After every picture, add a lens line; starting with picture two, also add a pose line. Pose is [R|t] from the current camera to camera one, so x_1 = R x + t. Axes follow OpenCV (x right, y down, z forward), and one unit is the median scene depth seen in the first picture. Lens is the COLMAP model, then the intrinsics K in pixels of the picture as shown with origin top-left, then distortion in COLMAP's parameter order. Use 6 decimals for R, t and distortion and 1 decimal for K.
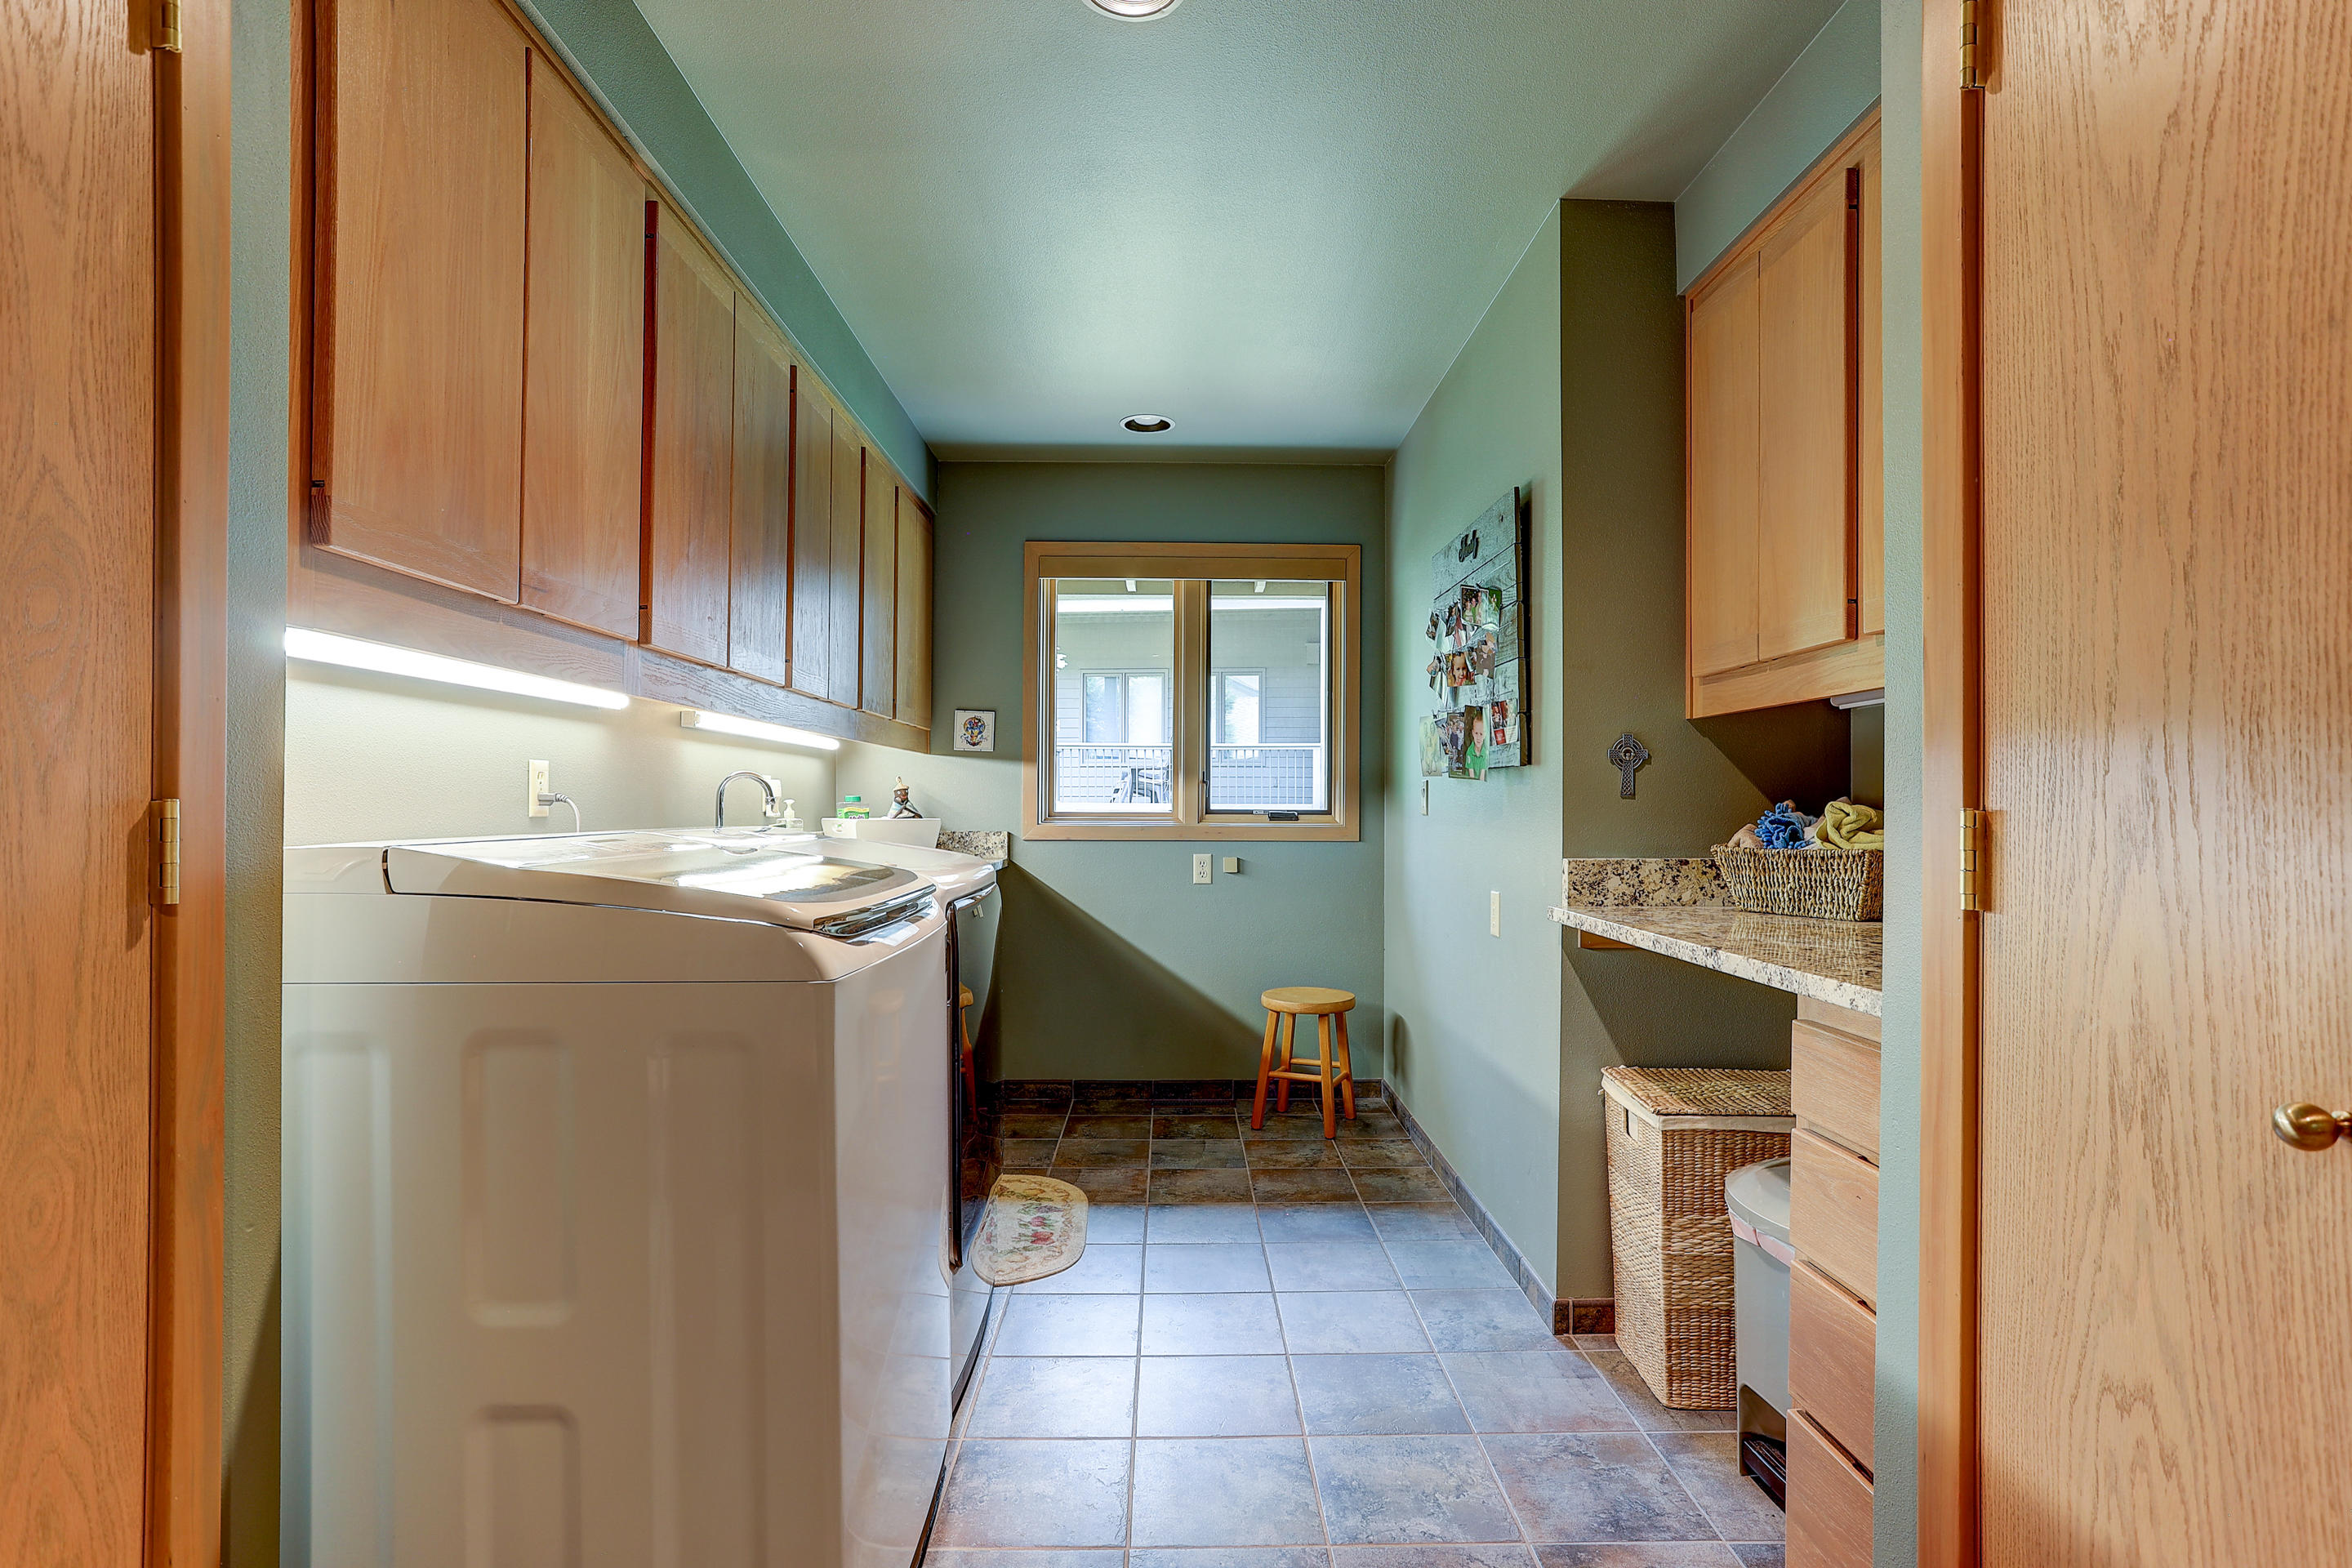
lens RADIAL K [[1170.3, 0, 1171.1], [0, 1170.3, 791.6], [0, 0, 1]] dist [-0.019483, 0.006401]
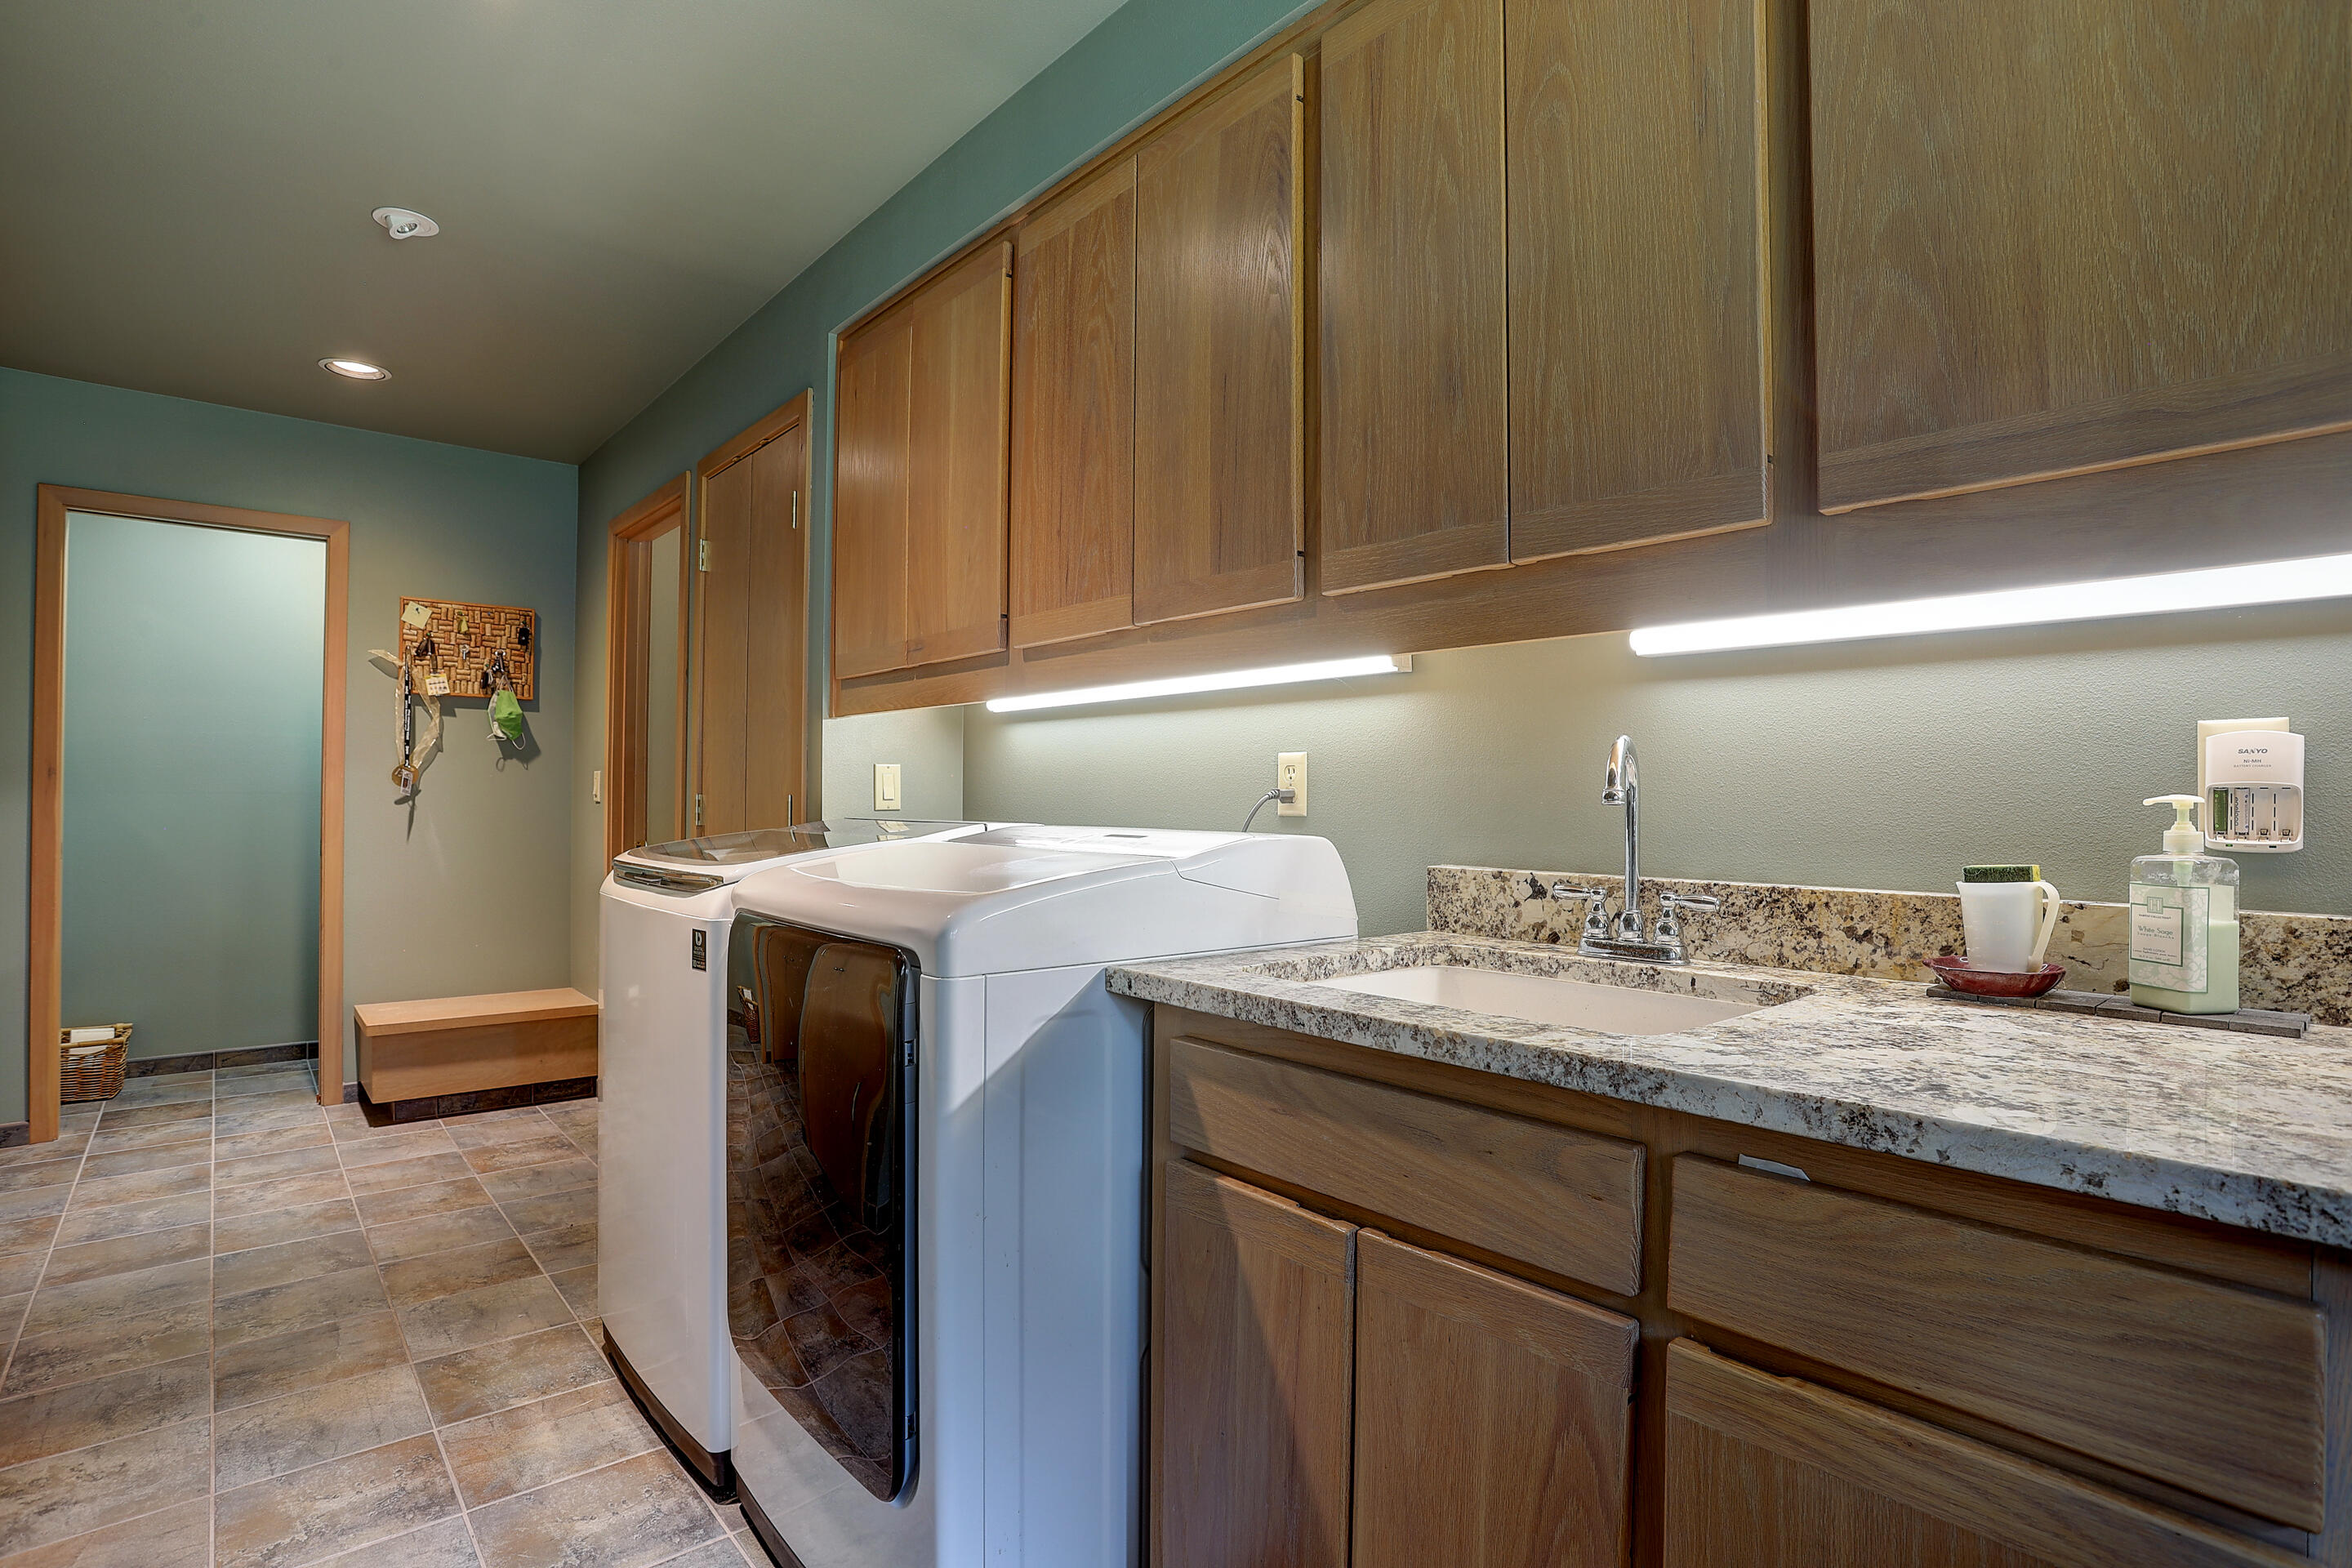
lens RADIAL K [[1150.7, 0, 1168.1], [0, 1150.7, 773.3], [0, 0, 1]] dist [-0.063482, 0.016159]
pose [[-0.762236, -0.020579, -0.646972, 0.085310], [-0.002650, 0.999585, -0.028673, 0.012672], [0.647294, -0.020141, -0.761975, 1.343692]]
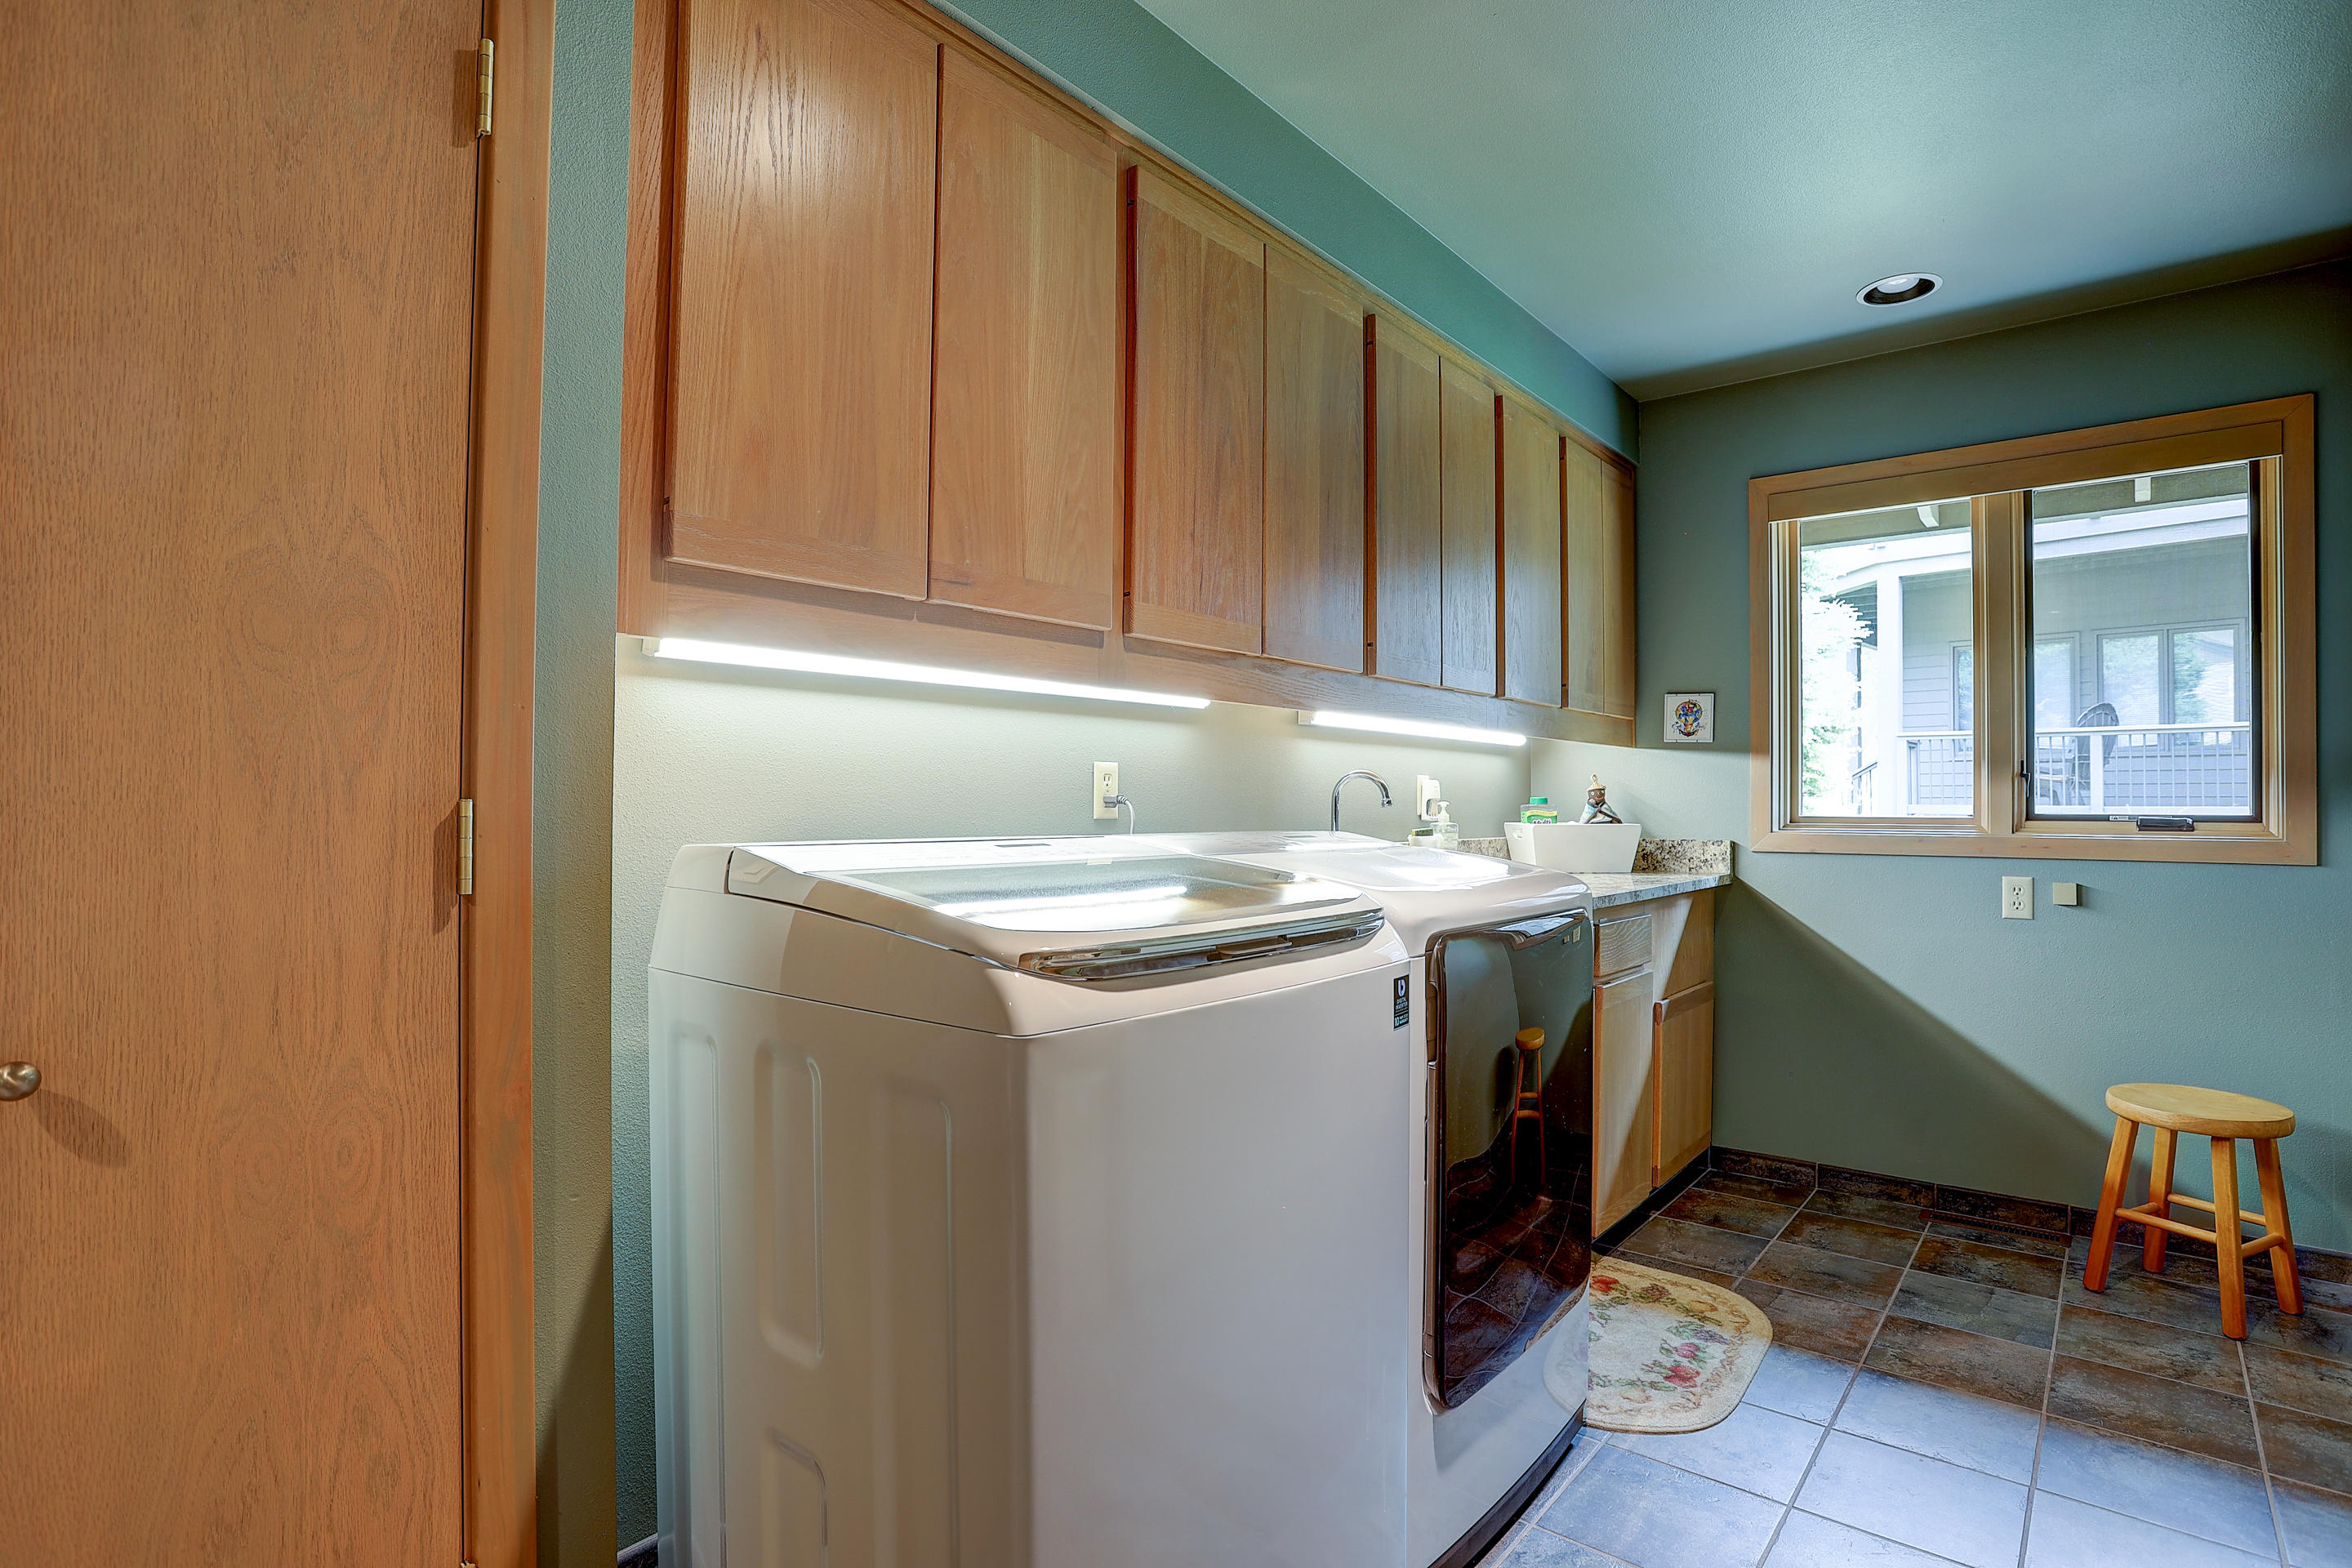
lens RADIAL K [[1150.7, 0, 1150.7], [0, 1150.7, 792.2], [0, 0, 1]] dist [-0.063482, 0.016159]
pose [[0.747018, -0.009020, -0.664743, 0.124293], [0.007065, 0.999959, -0.005629, 0.003879], [0.664766, -0.000492, 0.747051, 0.233789]]
